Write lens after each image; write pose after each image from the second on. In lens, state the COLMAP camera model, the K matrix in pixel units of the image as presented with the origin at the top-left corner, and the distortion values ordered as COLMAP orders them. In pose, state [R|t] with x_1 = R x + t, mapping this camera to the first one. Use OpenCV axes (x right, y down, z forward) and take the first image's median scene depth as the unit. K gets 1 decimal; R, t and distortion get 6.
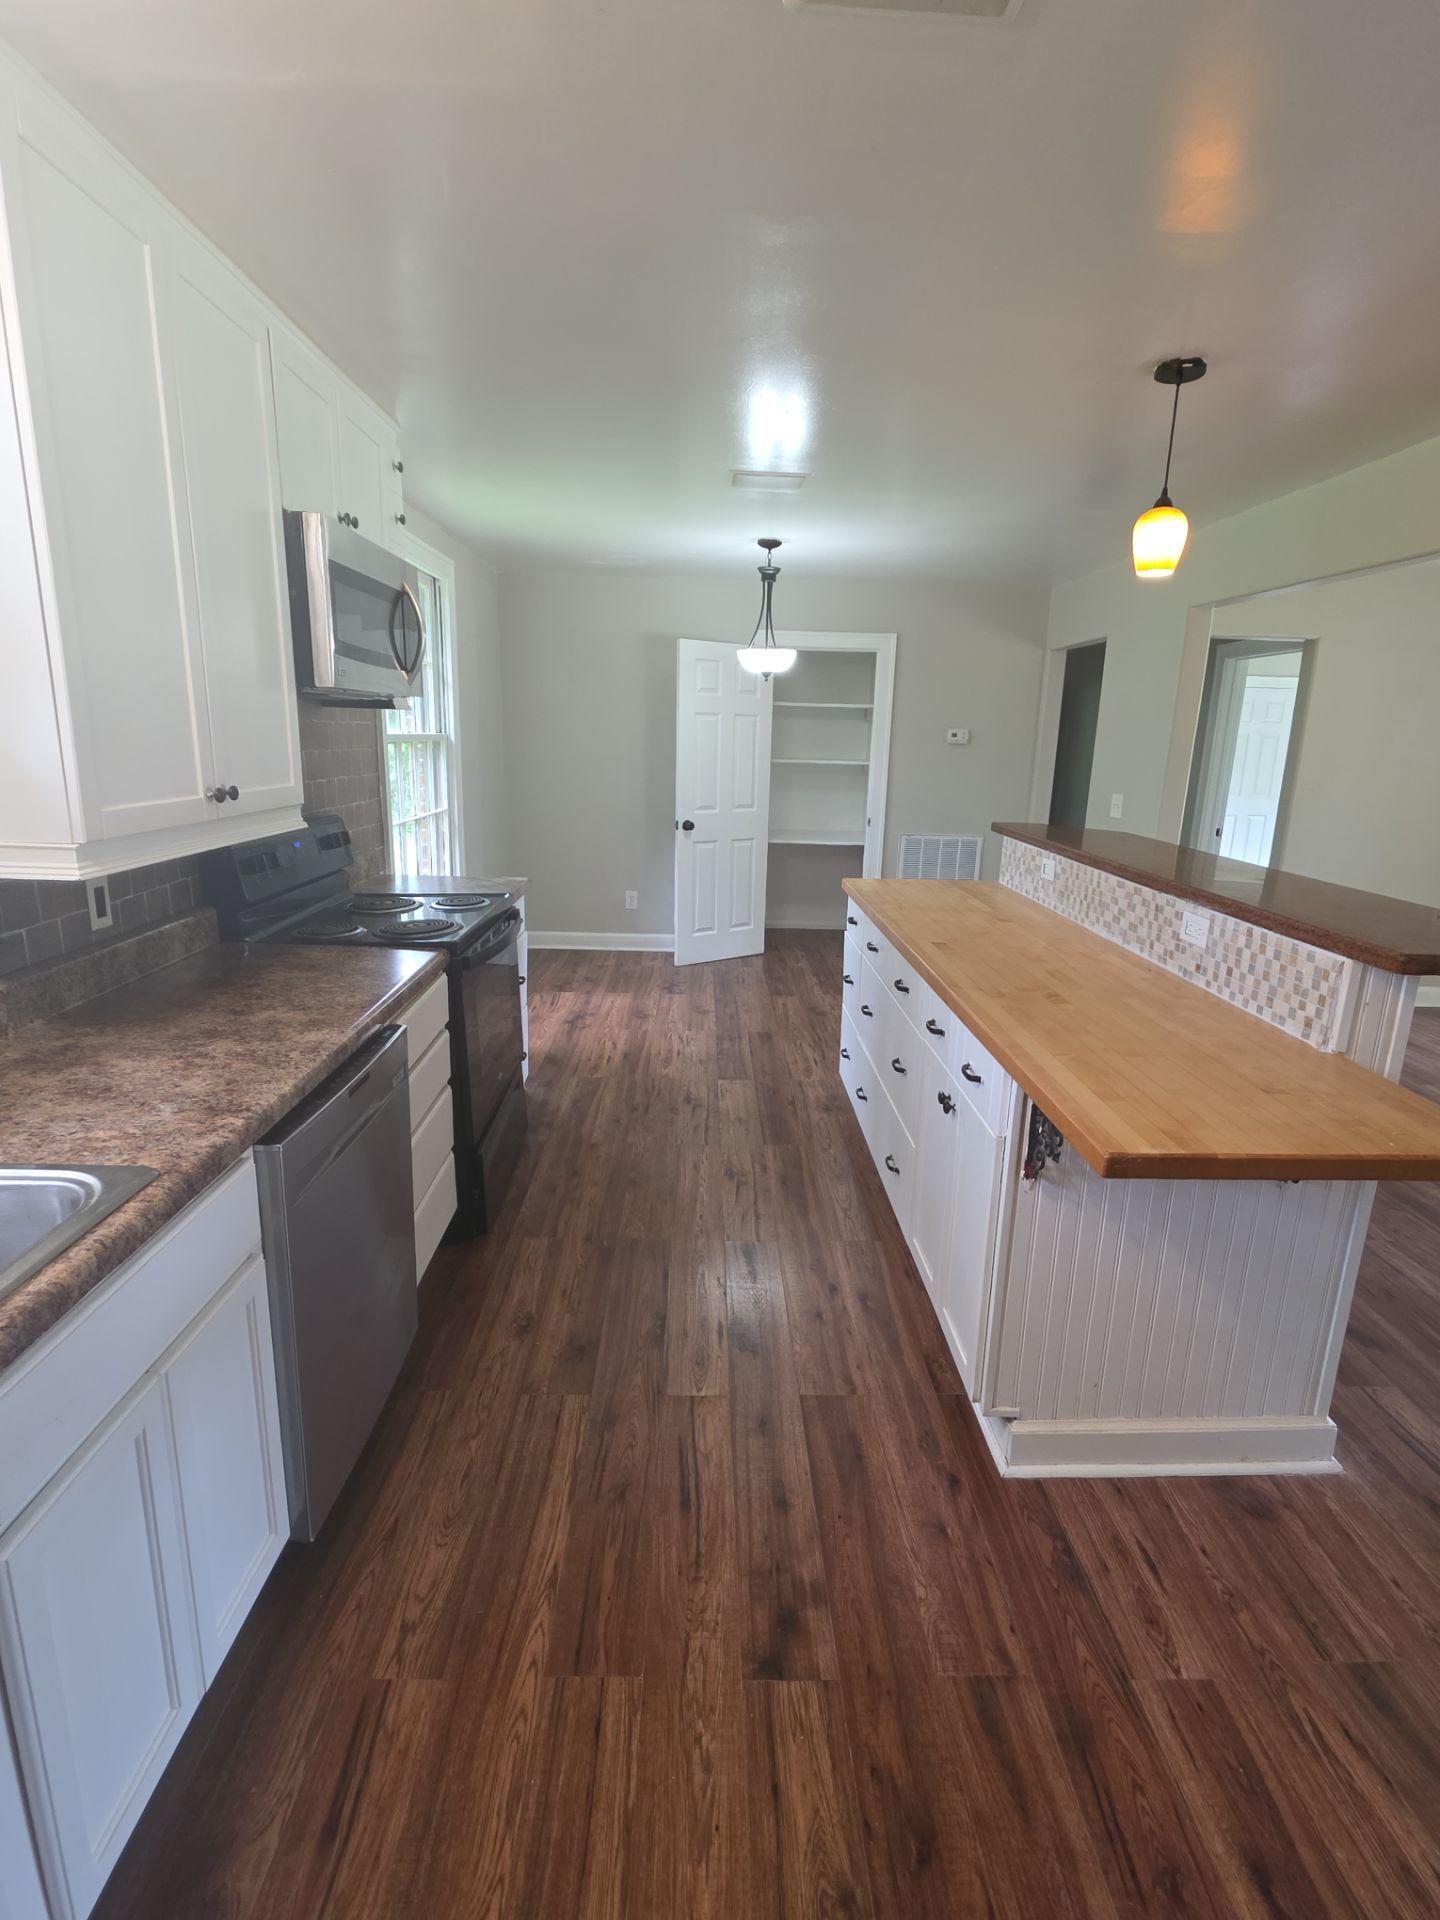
lens RADIAL K [[910.2, 0, 732.6], [0, 910.2, 949.3], [0, 0, 1]] dist [-0.001342, -0.000682]
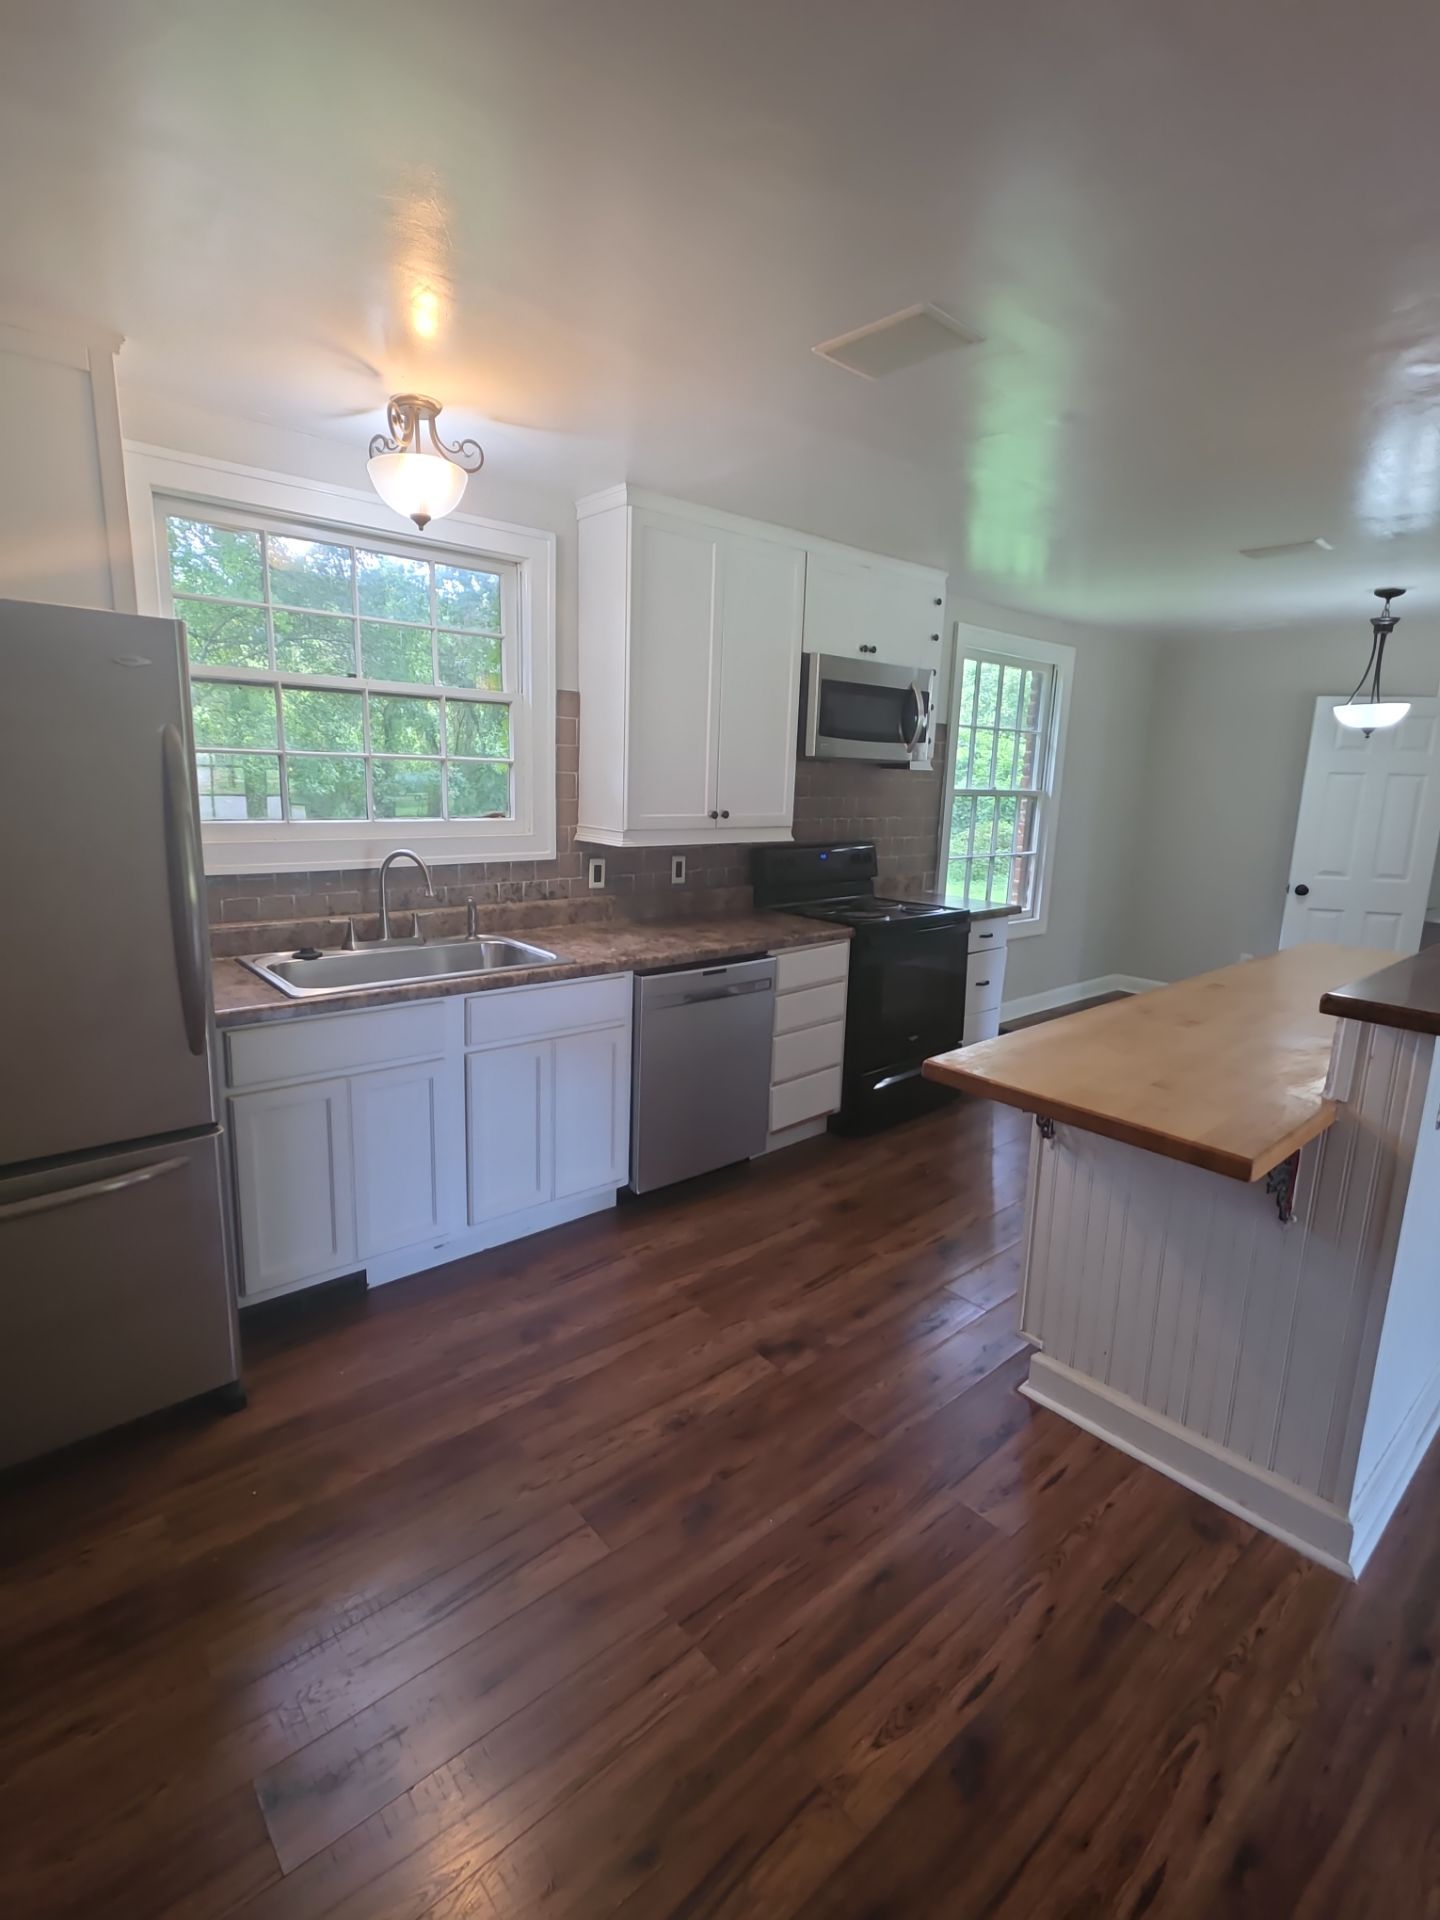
lens RADIAL K [[910.2, 0, 732.6], [0, 910.2, 949.3], [0, 0, 1]] dist [-0.001342, -0.000682]
pose [[0.638038, 0.141409, -0.756909, 0.659909], [-0.192389, 0.981091, 0.021117, 0.039720], [0.745583, 0.132148, 0.653179, -0.110955]]
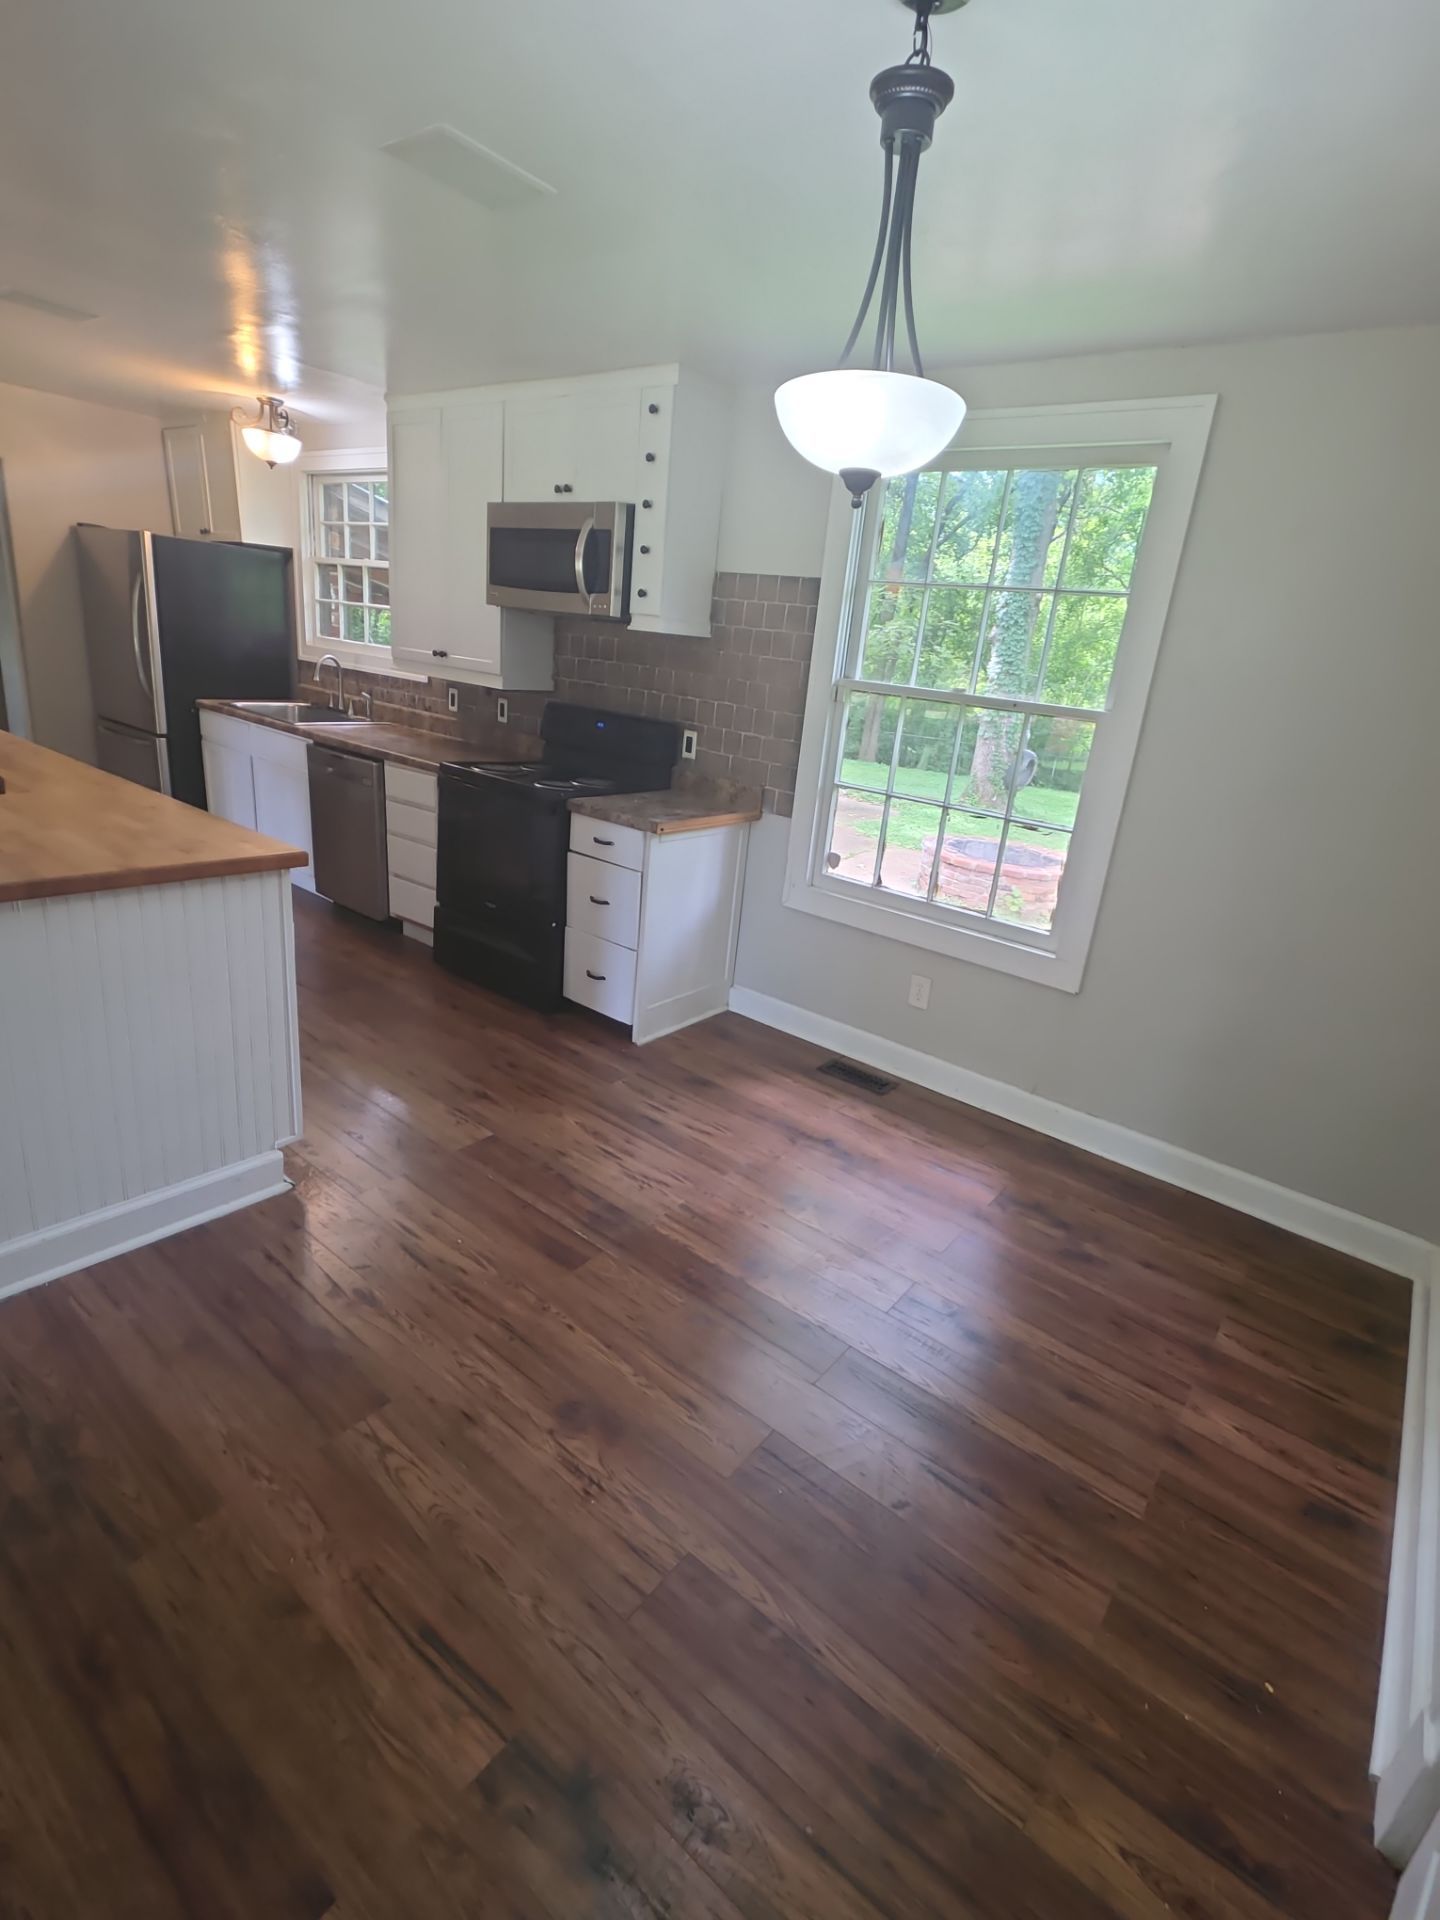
lens RADIAL K [[910.2, 0, 732.6], [0, 910.2, 949.3], [0, 0, 1]] dist [-0.001342, -0.000682]
pose [[-0.633998, 0.157340, -0.757160, 0.595271], [-0.293059, 0.857178, 0.423513, -0.524287], [0.715656, 0.490398, -0.497339, 2.214826]]
